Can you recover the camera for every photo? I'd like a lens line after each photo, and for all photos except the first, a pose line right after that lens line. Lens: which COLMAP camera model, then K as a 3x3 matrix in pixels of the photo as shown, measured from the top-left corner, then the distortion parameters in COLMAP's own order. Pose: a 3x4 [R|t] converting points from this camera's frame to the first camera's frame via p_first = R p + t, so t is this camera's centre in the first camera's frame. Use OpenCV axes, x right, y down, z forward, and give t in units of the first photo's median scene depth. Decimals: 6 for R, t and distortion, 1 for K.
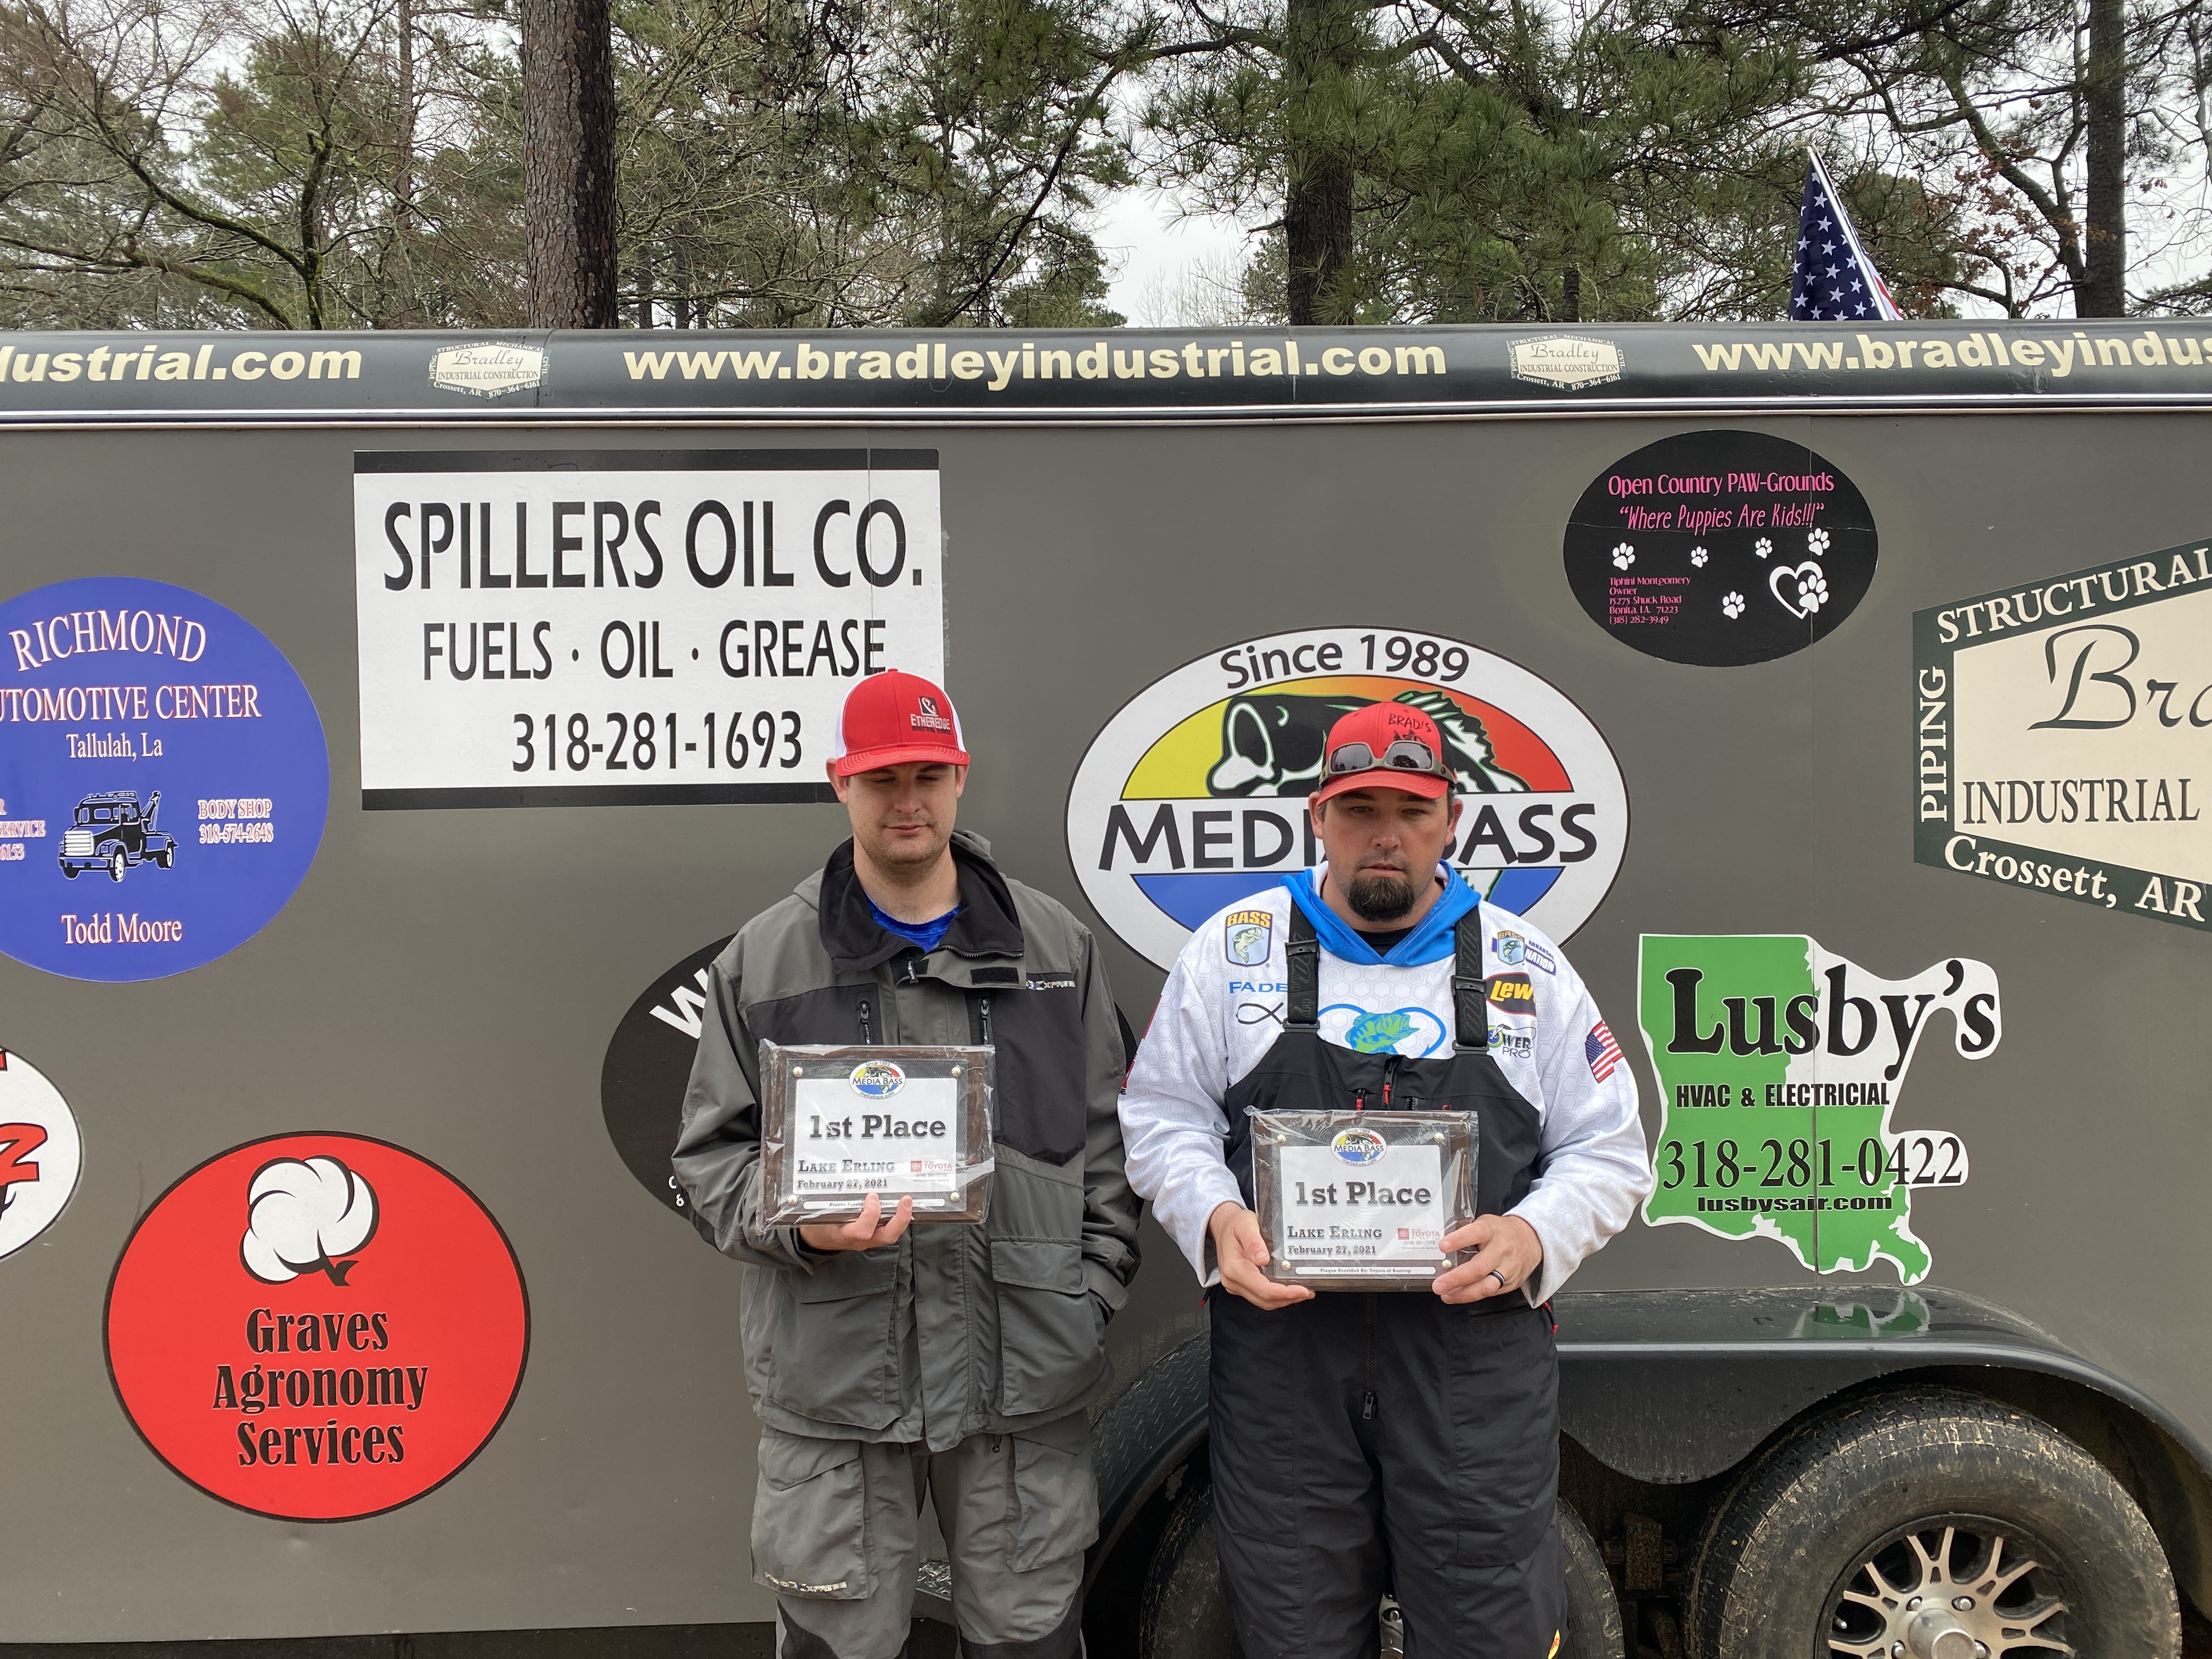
lens RADIAL K [[1721.8, 0, 1106.5], [0, 1721.8, 819.1], [0, 0, 1]] dist [0.039927, -0.027801]
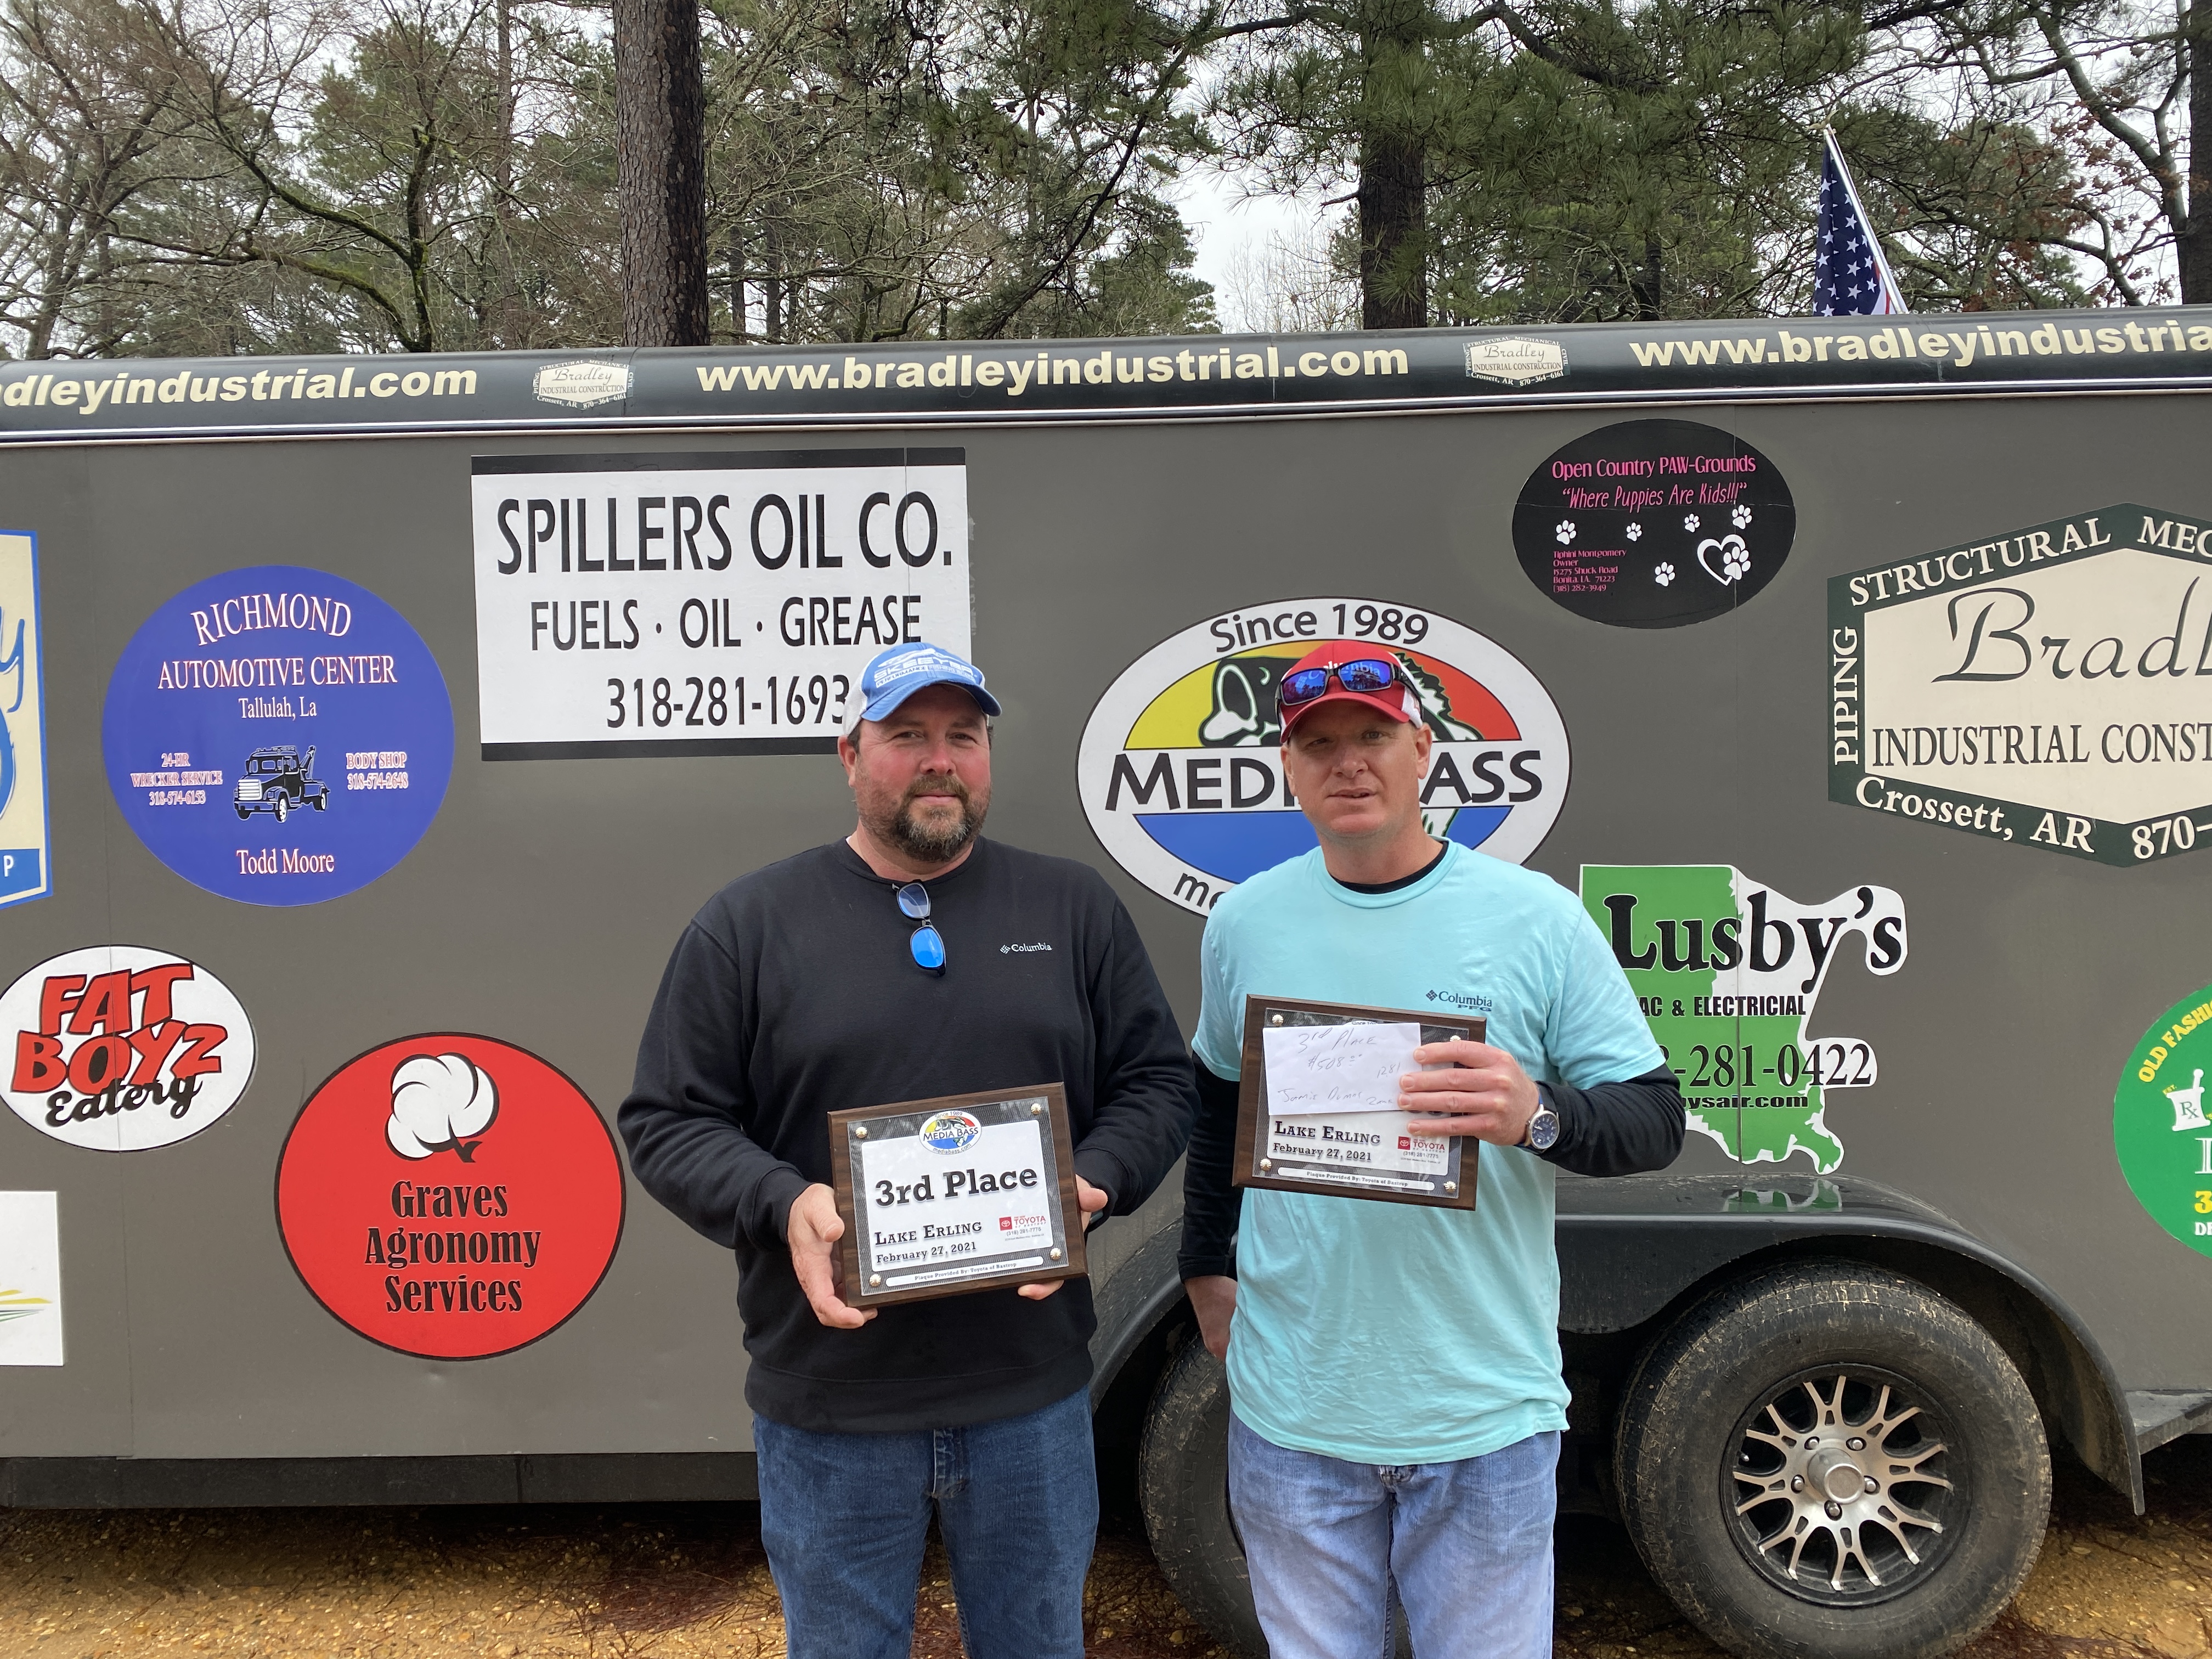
lens RADIAL K [[1721.8, 0, 1106.5], [0, 1721.8, 819.1], [0, 0, 1]] dist [0.039927, -0.027801]
pose [[0.998588, -0.003493, -0.053015, 0.056874], [0.004366, 0.999856, 0.016371, 0.016554], [0.052950, -0.016580, 0.998460, -0.152060]]
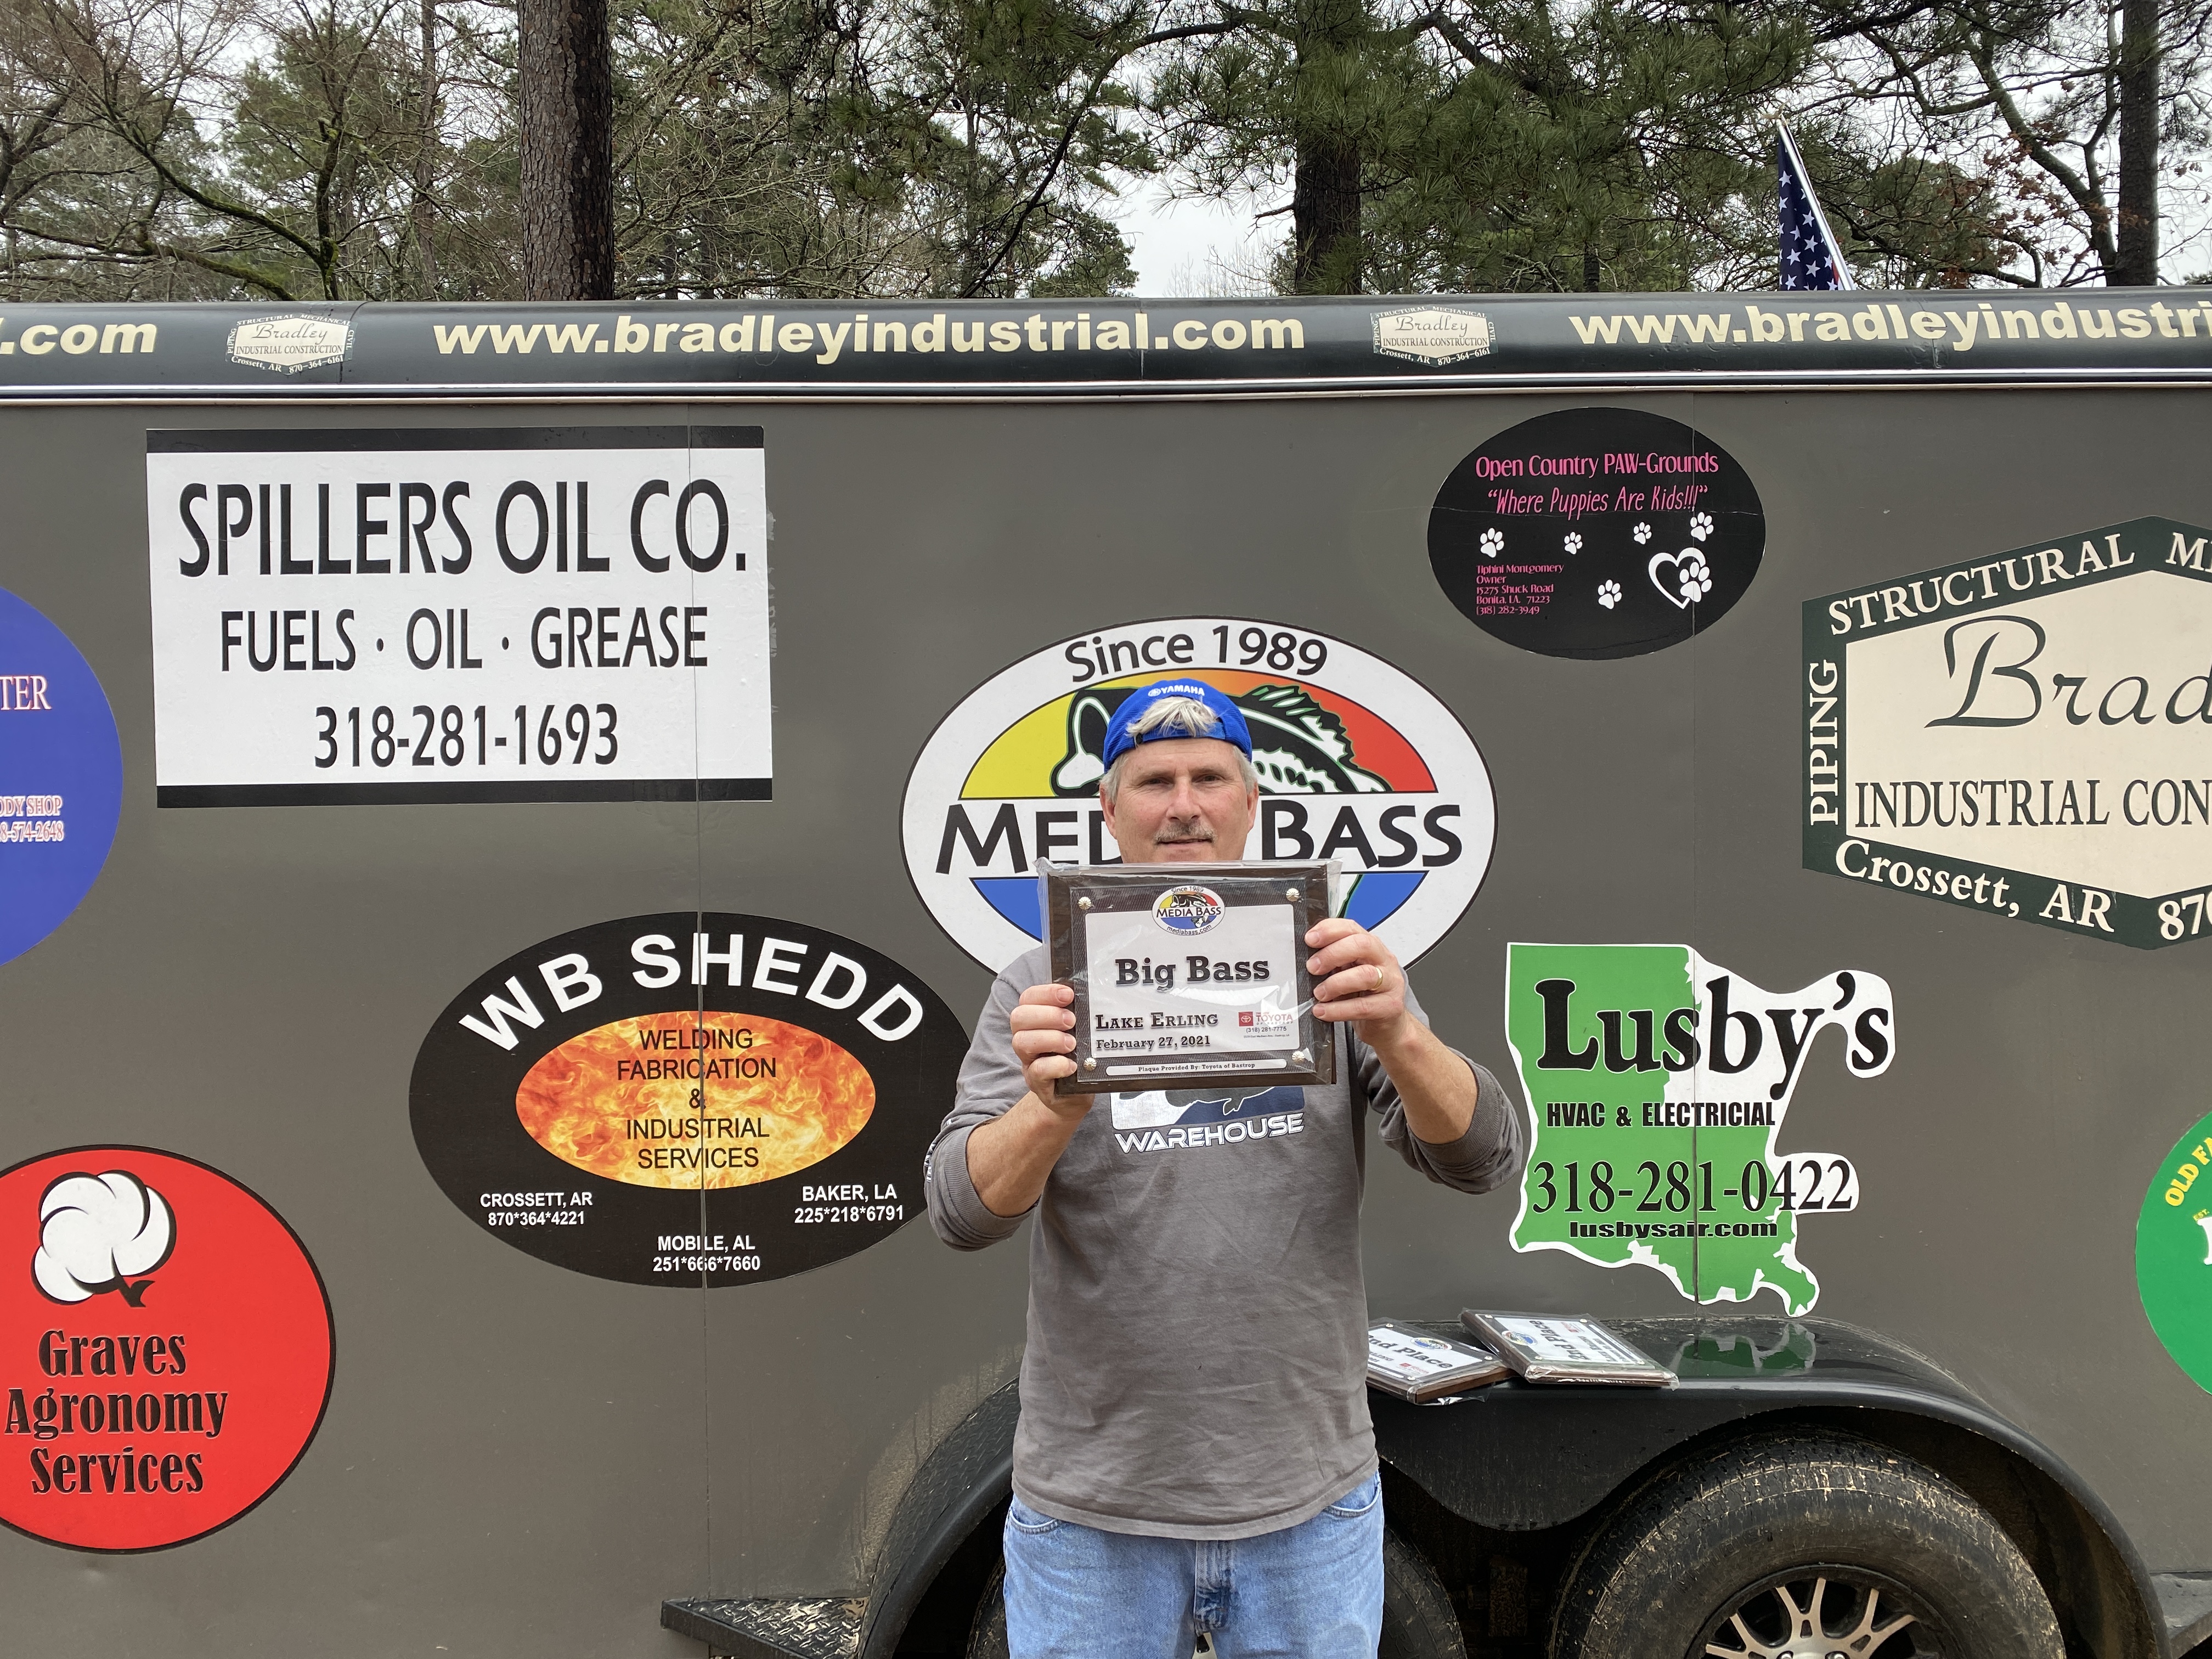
lens RADIAL K [[1729.2, 0, 1109.0], [0, 1729.2, 825.2], [0, 0, 1]] dist [0.042567, -0.039280]
pose [[0.999853, 0.003159, -0.016831, 0.106267], [-0.003038, 0.999969, 0.007202, -0.004075], [0.016854, -0.007149, 0.999832, 0.051103]]
